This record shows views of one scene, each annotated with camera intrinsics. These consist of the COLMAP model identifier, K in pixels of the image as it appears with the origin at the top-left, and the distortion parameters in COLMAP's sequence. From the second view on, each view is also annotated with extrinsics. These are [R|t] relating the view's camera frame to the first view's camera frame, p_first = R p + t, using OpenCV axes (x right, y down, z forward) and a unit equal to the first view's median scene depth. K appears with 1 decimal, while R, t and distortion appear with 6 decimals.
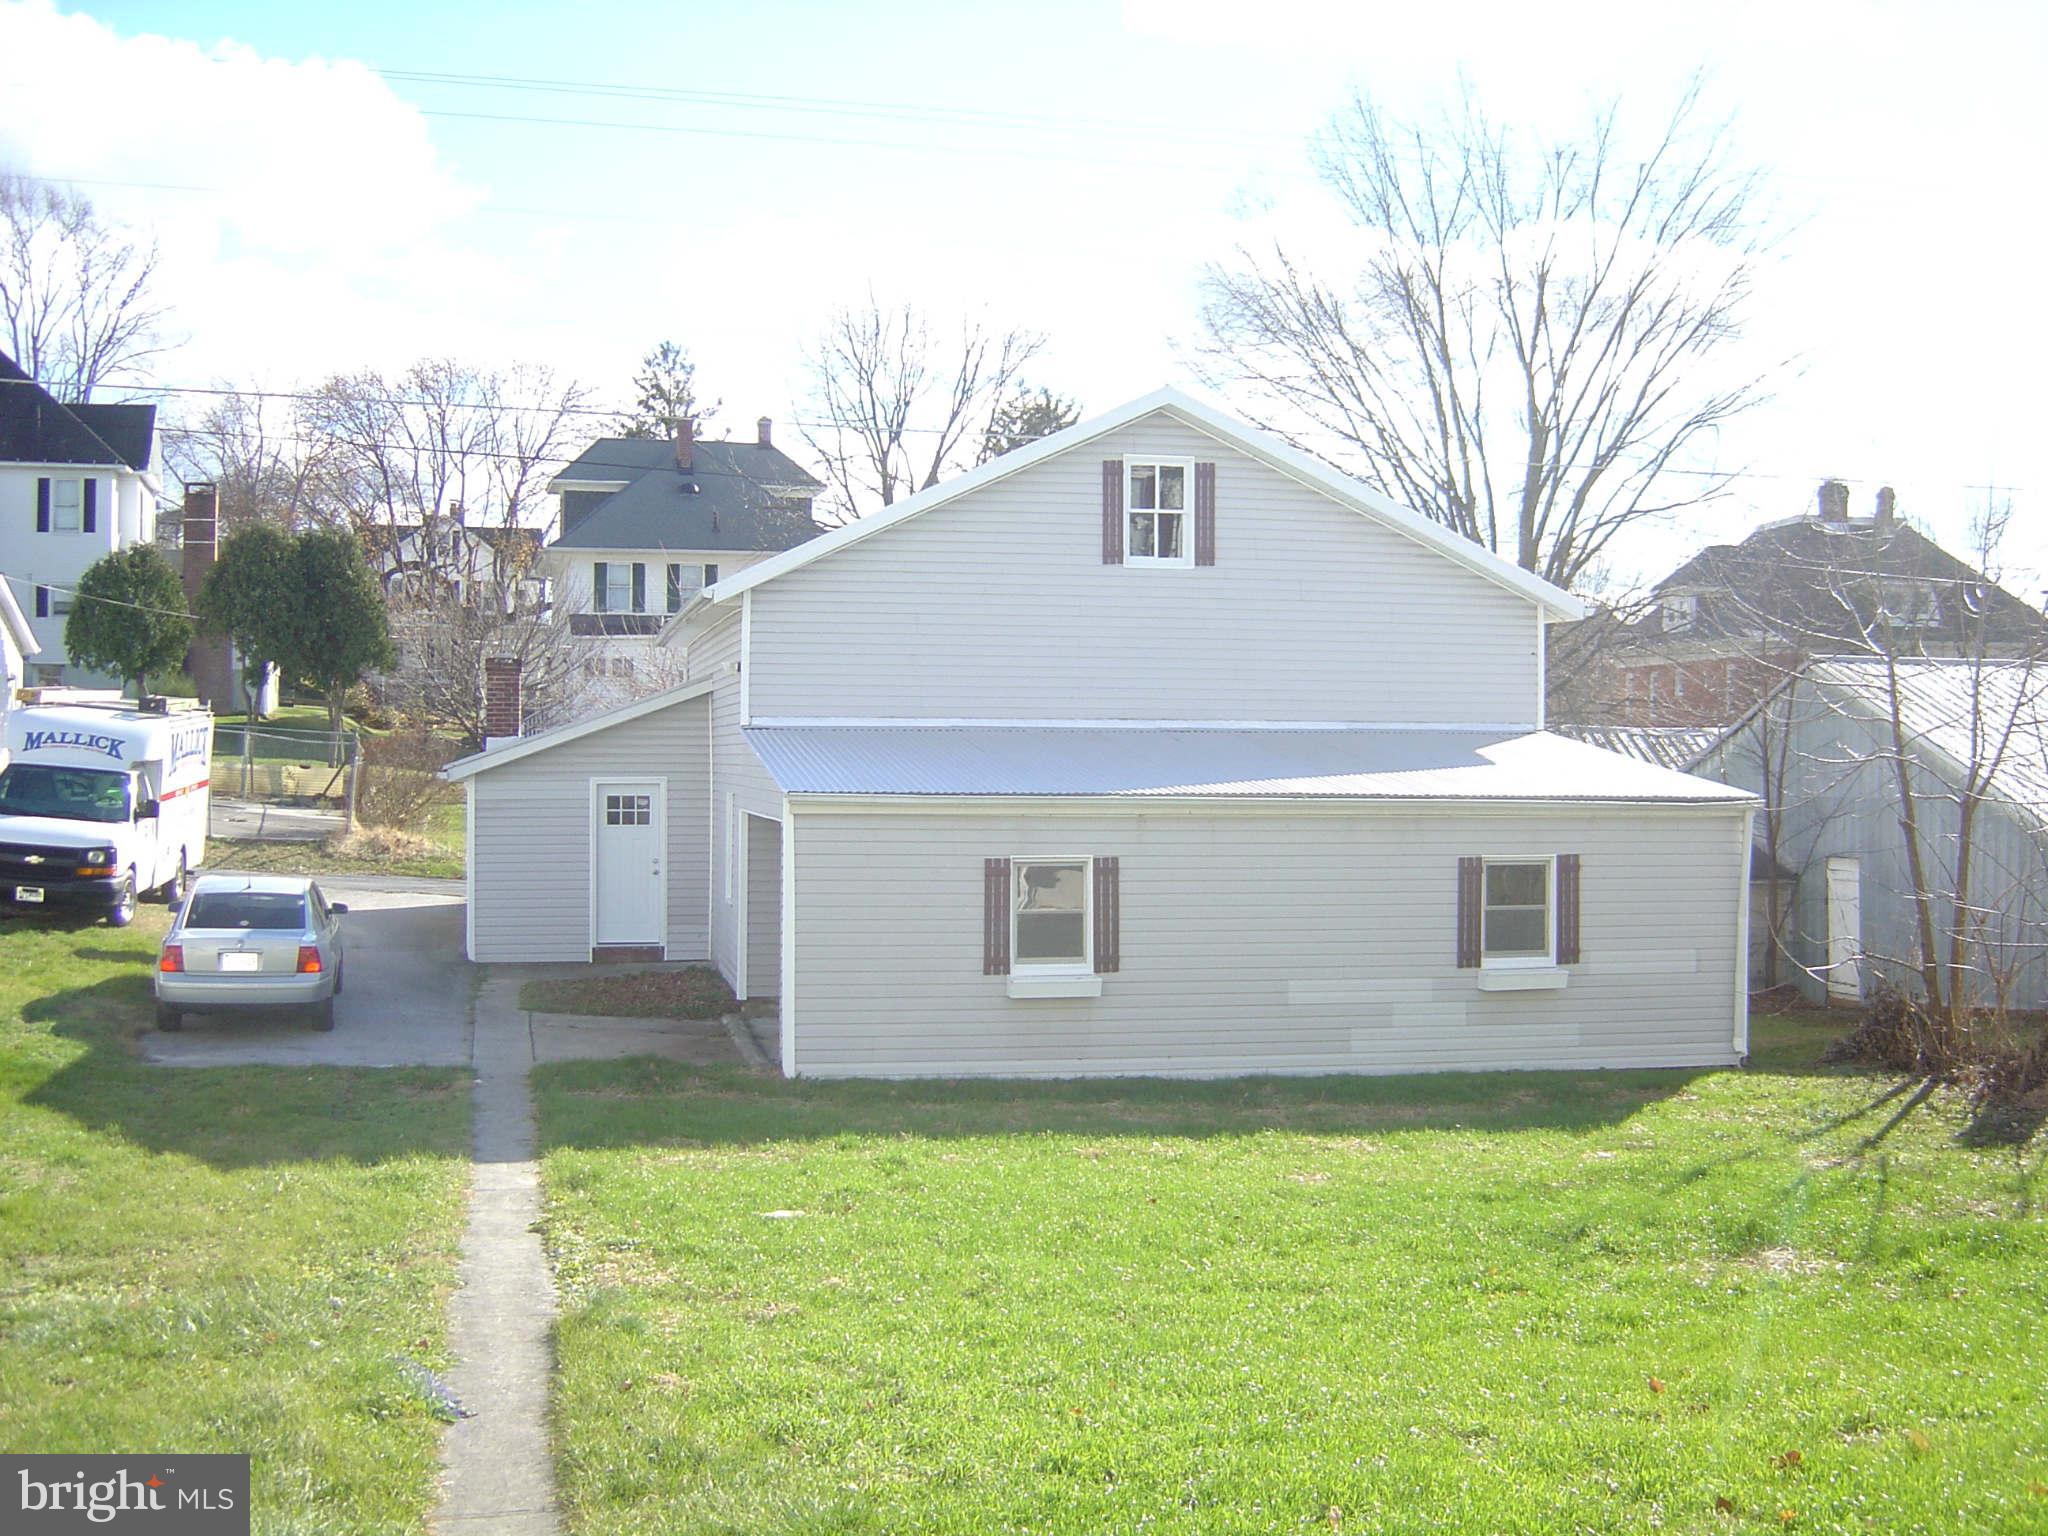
lens RADIAL K [[2275.5, 0, 1024.0], [0, 2275.5, 768.0], [0, 0, 1]] dist [-0.136501, -0.016514]
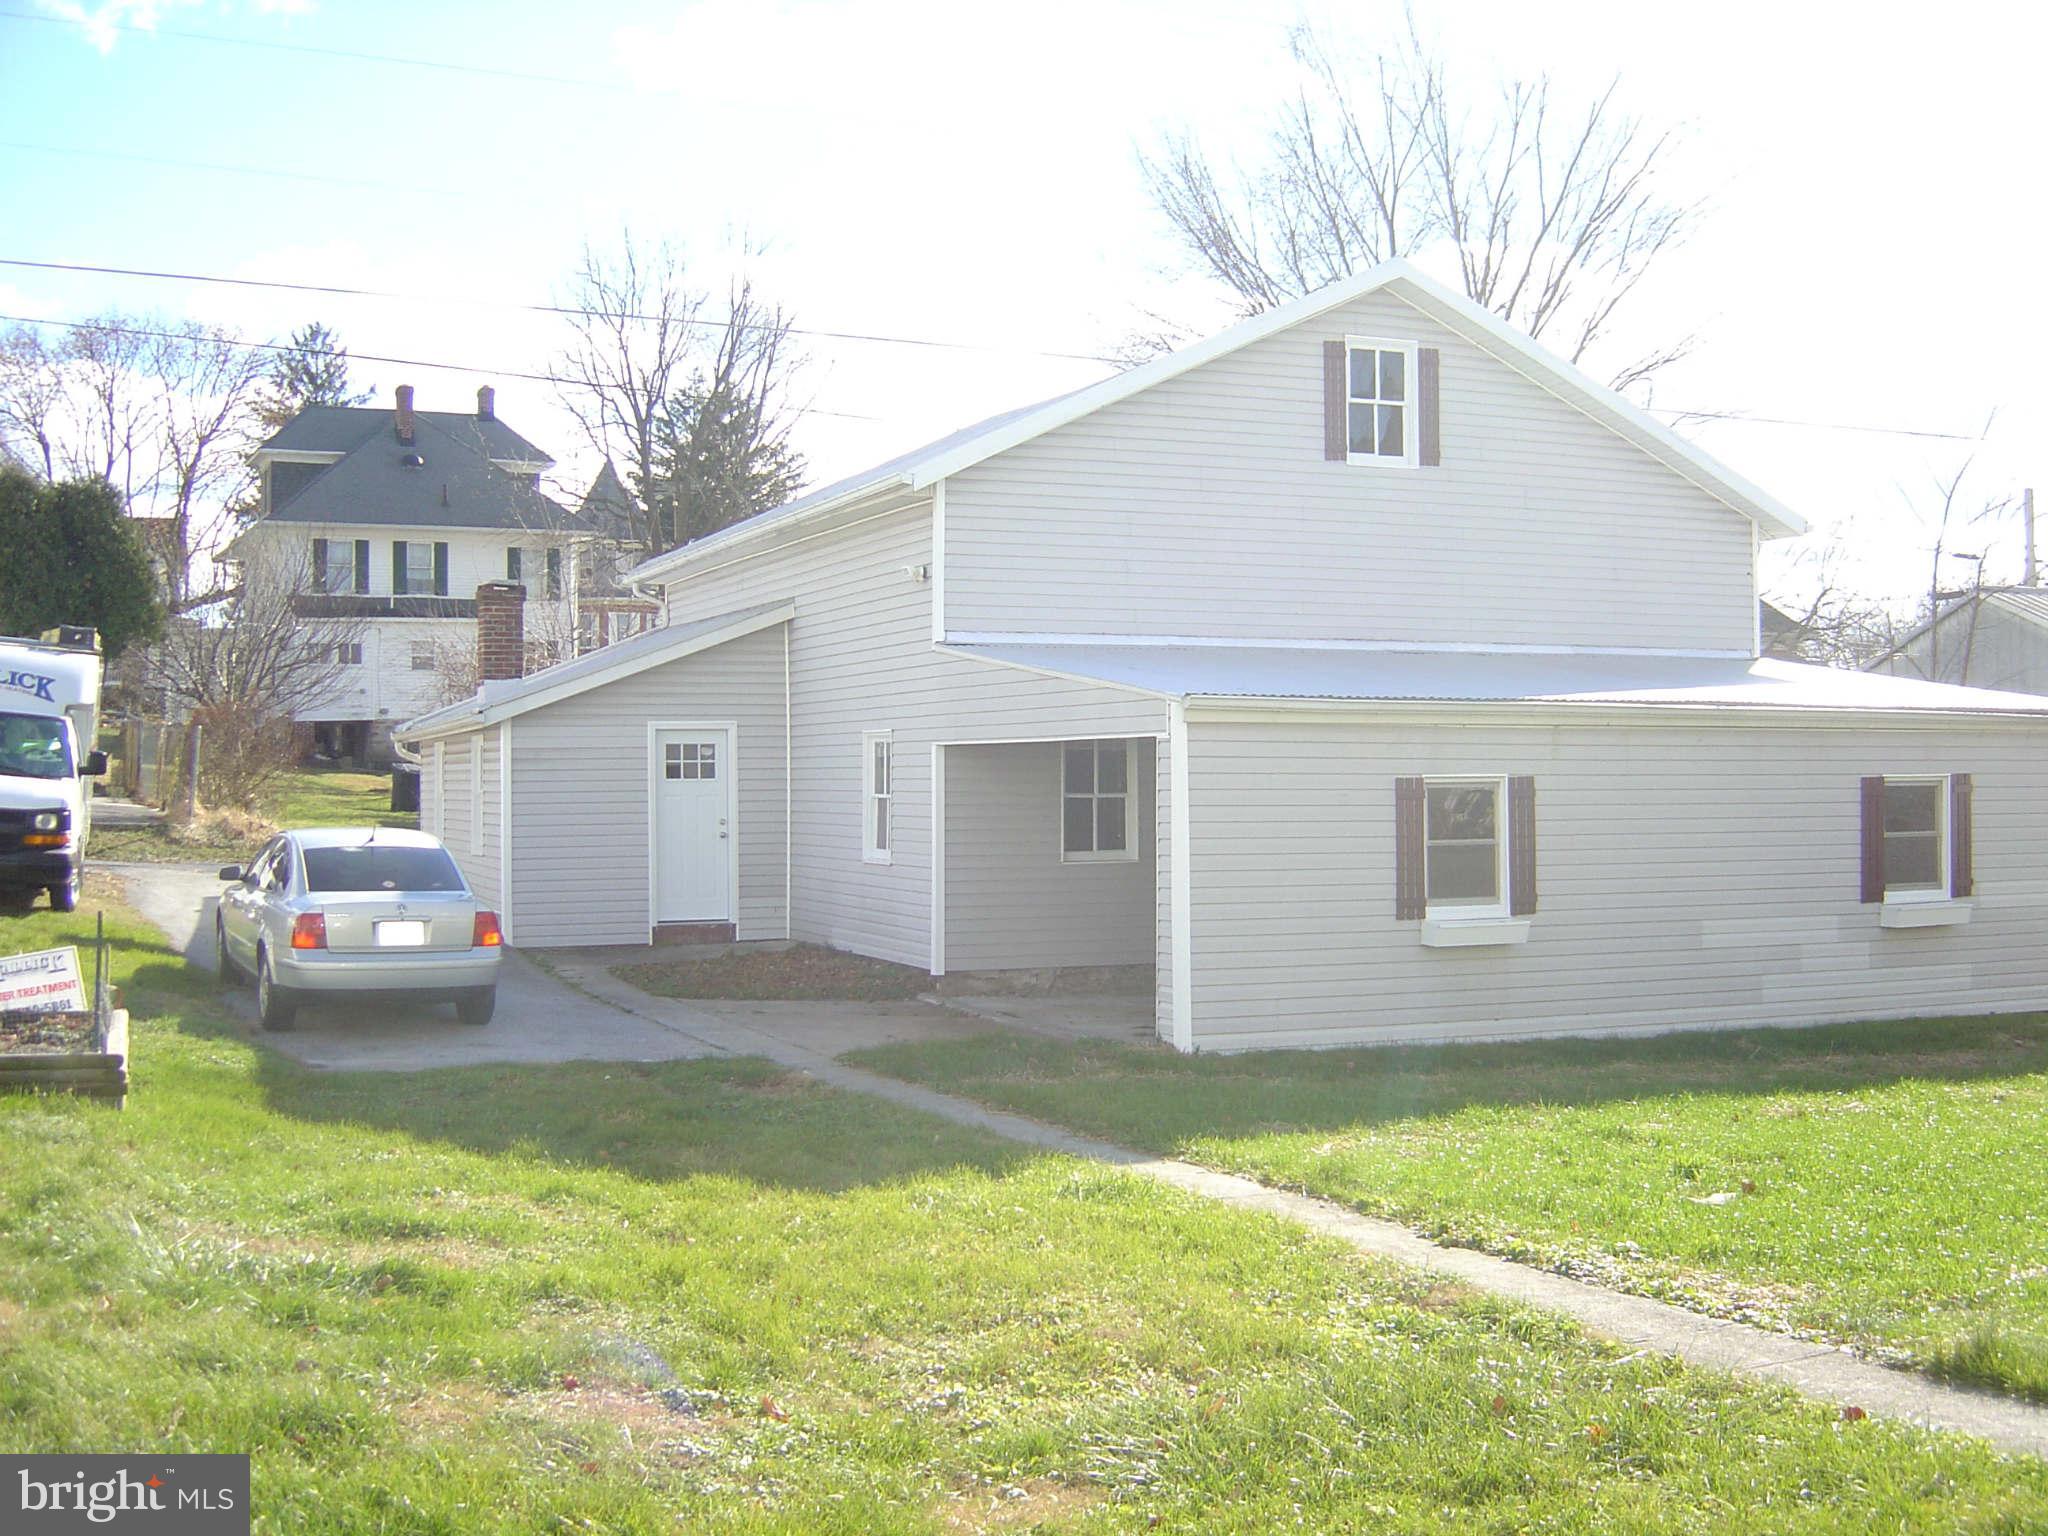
lens RADIAL K [[2275.5, 0, 1024.0], [0, 2275.5, 768.0], [0, 0, 1]] dist [-0.136501, -0.016514]
pose [[0.980929, -0.008761, 0.194168, -0.243831], [0.010473, 0.999915, -0.007790, 0.032587], [-0.194083, 0.009675, 0.980937, 0.177441]]
